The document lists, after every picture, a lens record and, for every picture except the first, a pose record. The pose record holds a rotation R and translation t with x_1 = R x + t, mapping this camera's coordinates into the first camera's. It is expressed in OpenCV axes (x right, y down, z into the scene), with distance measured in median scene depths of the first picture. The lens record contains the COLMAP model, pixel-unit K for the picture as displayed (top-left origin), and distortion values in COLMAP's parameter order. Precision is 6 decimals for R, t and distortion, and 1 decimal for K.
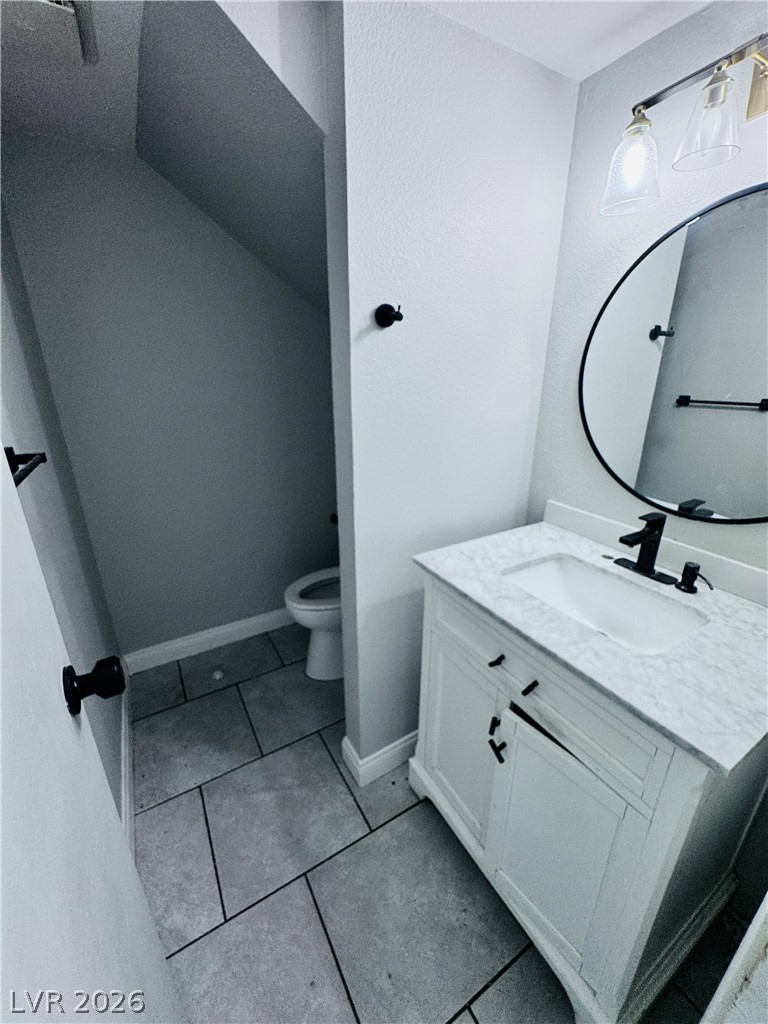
lens RADIAL K [[411.8, 0, 383.7], [0, 411.8, 511.0], [0, 0, 1]] dist [-0.005750, 0.001470]
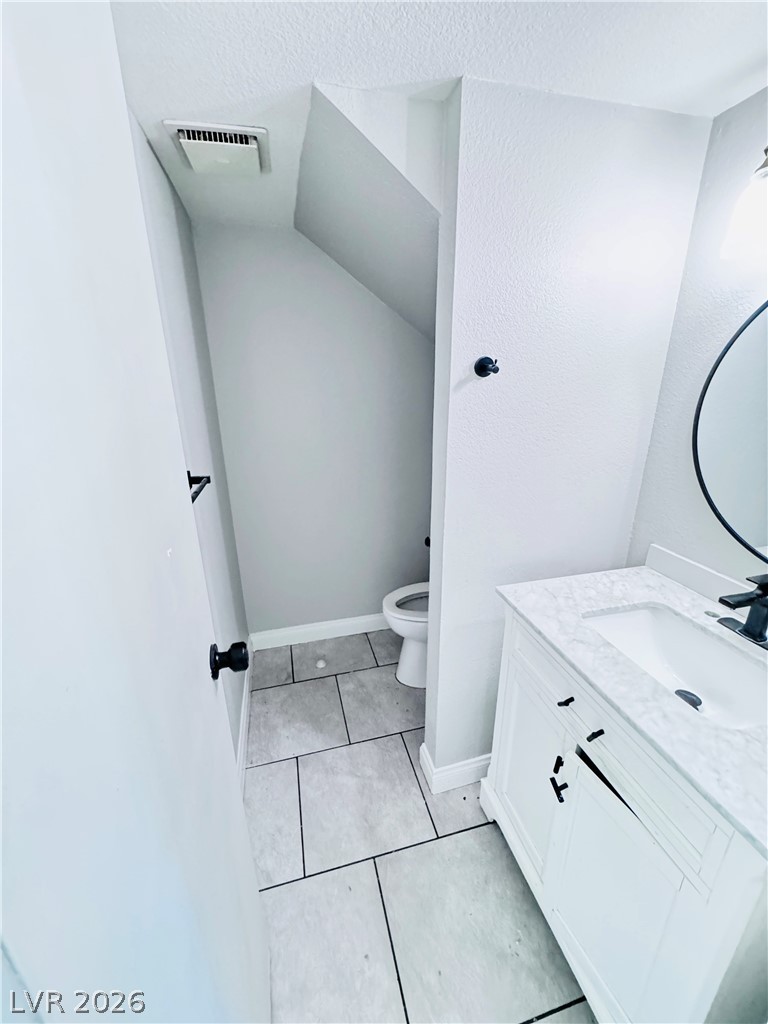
lens RADIAL K [[407.1, 0, 387.0], [0, 407.1, 510.1], [0, 0, 1]] dist [0.000456, -0.000019]
pose [[0.961403, 0.078059, -0.263840, 0.062555], [-0.083214, 0.996496, -0.008400, -0.054377], [0.262260, 0.030031, 0.964530, -0.091089]]
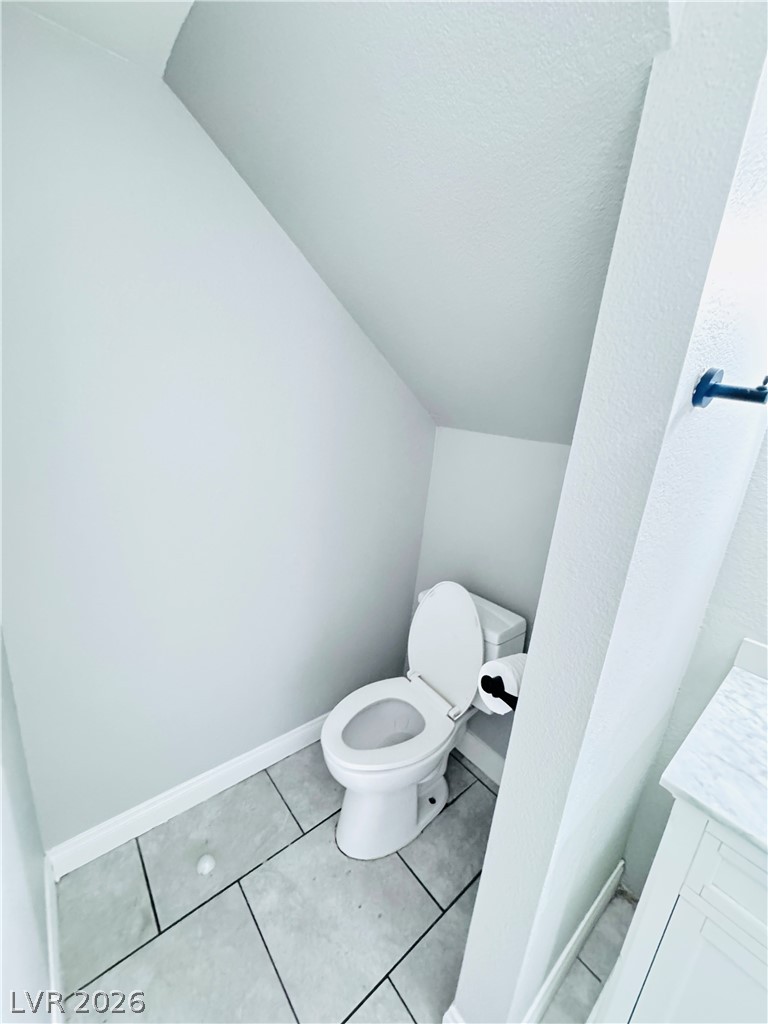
lens RADIAL K [[407.1, 0, 387.0], [0, 407.1, 510.1], [0, 0, 1]] dist [0.000456, -0.000019]
pose [[0.983254, 0.039284, 0.177959, -0.444523], [-0.026798, 0.997042, -0.072032, -0.223377], [-0.180262, 0.066057, 0.981398, 0.465804]]
